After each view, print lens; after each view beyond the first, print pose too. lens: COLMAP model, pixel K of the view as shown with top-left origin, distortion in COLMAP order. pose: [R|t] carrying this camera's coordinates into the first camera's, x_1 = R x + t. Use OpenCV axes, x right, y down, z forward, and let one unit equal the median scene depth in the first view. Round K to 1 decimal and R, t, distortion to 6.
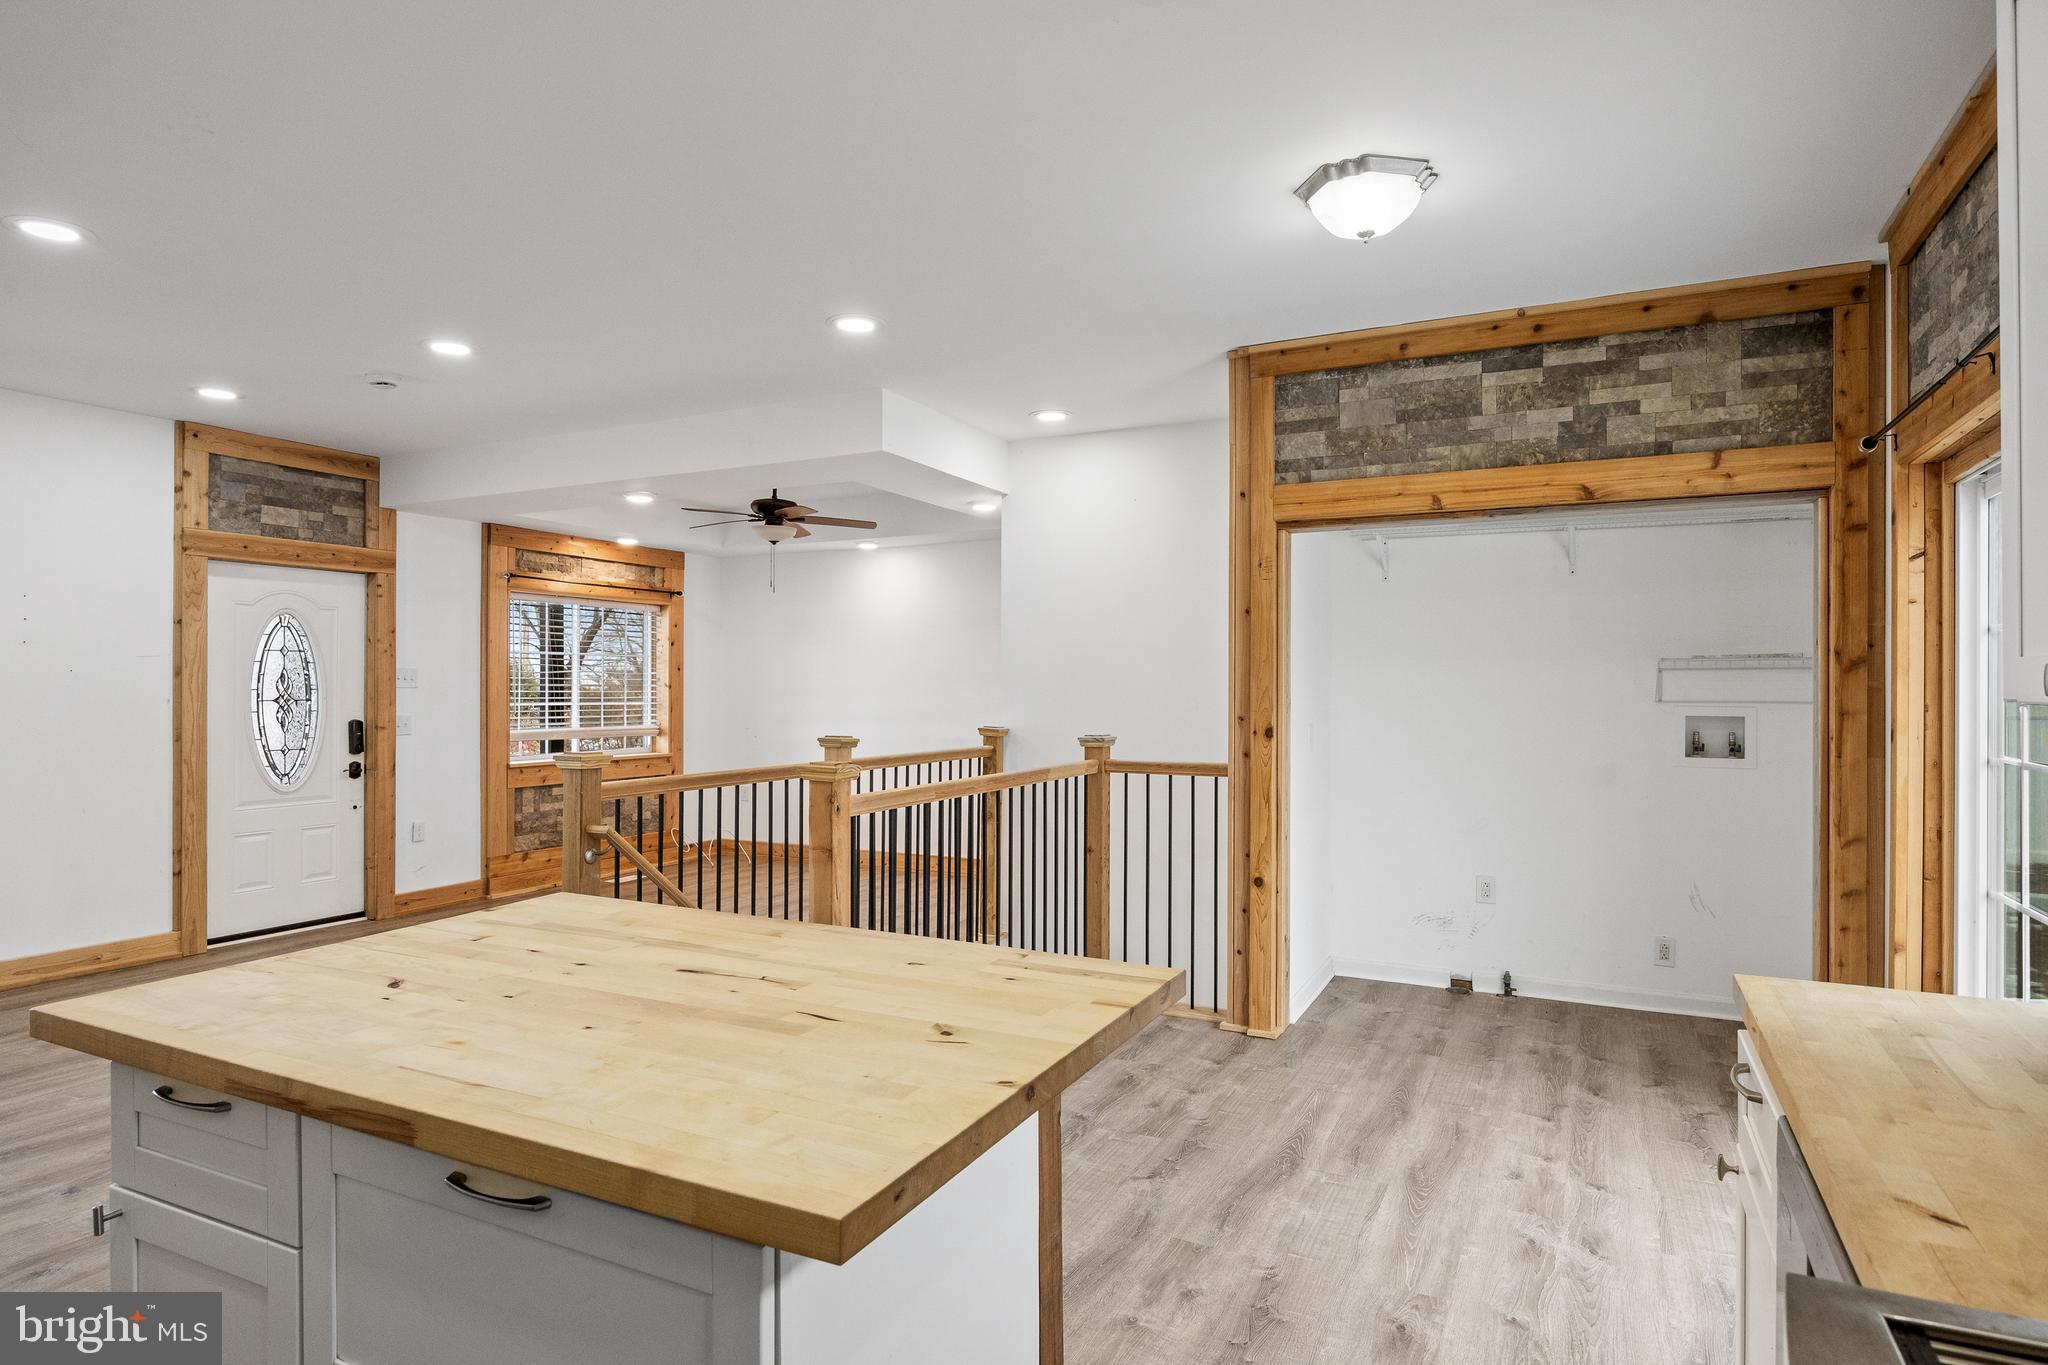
lens RADIAL K [[1150.5, 0, 1015.3], [0, 1150.5, 686.2], [0, 0, 1]] dist [0.018202, -0.009524]
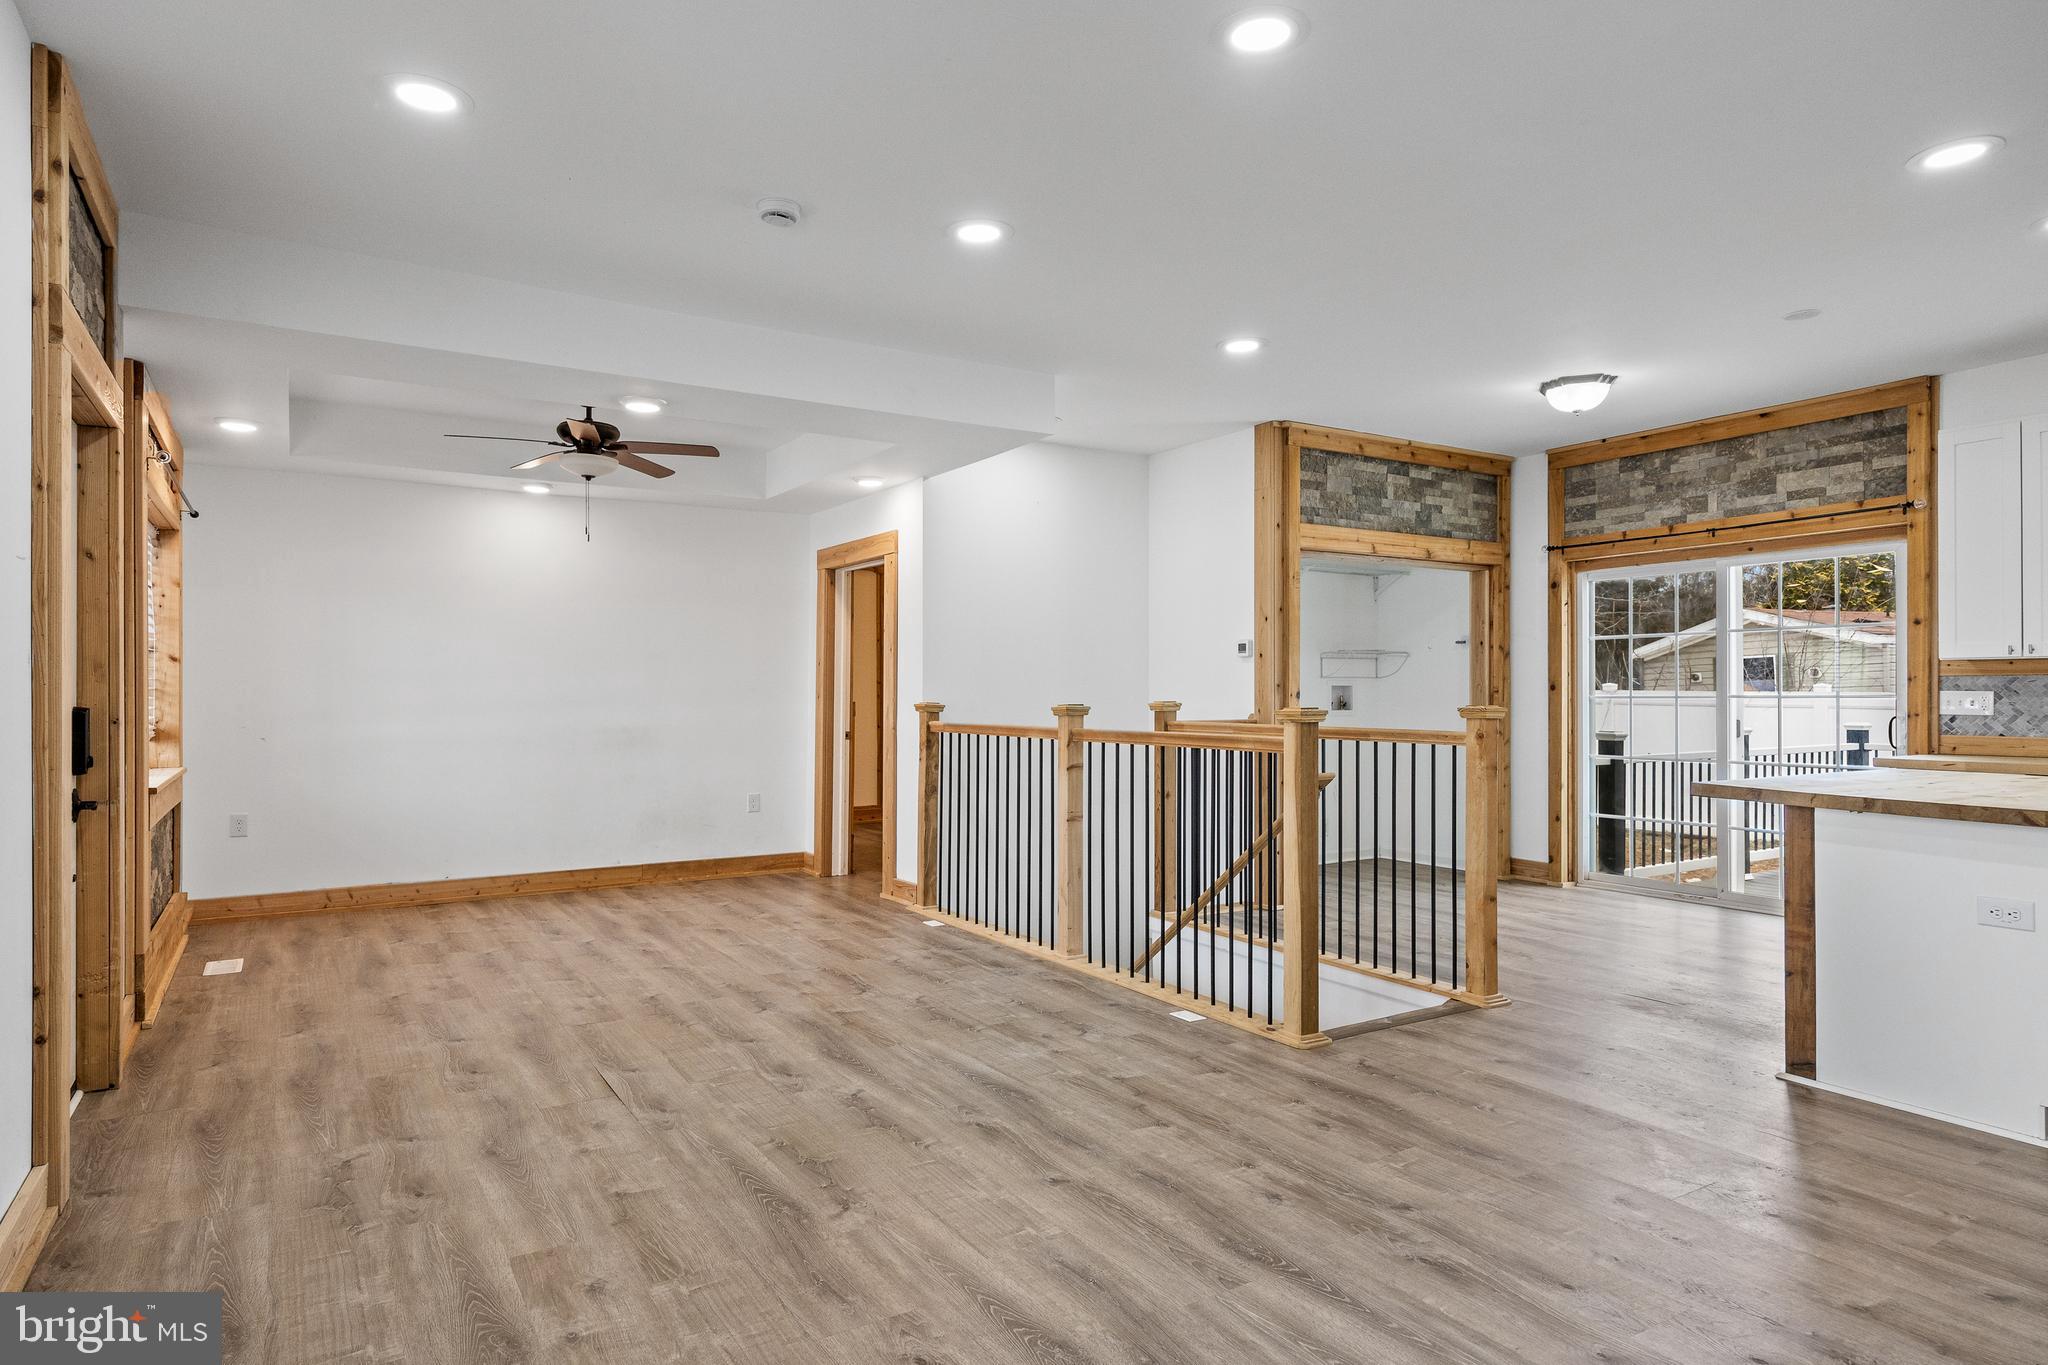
lens RADIAL K [[1150.5, 0, 969.6], [0, 1150.5, 684.3], [0, 0, 1]] dist [0.018202, -0.009524]
pose [[0.532582, 0.002562, 0.846374, -1.302965], [0.001036, 0.999993, -0.003679, 0.034091], [-0.846378, 0.002837, 0.532576, 0.633734]]
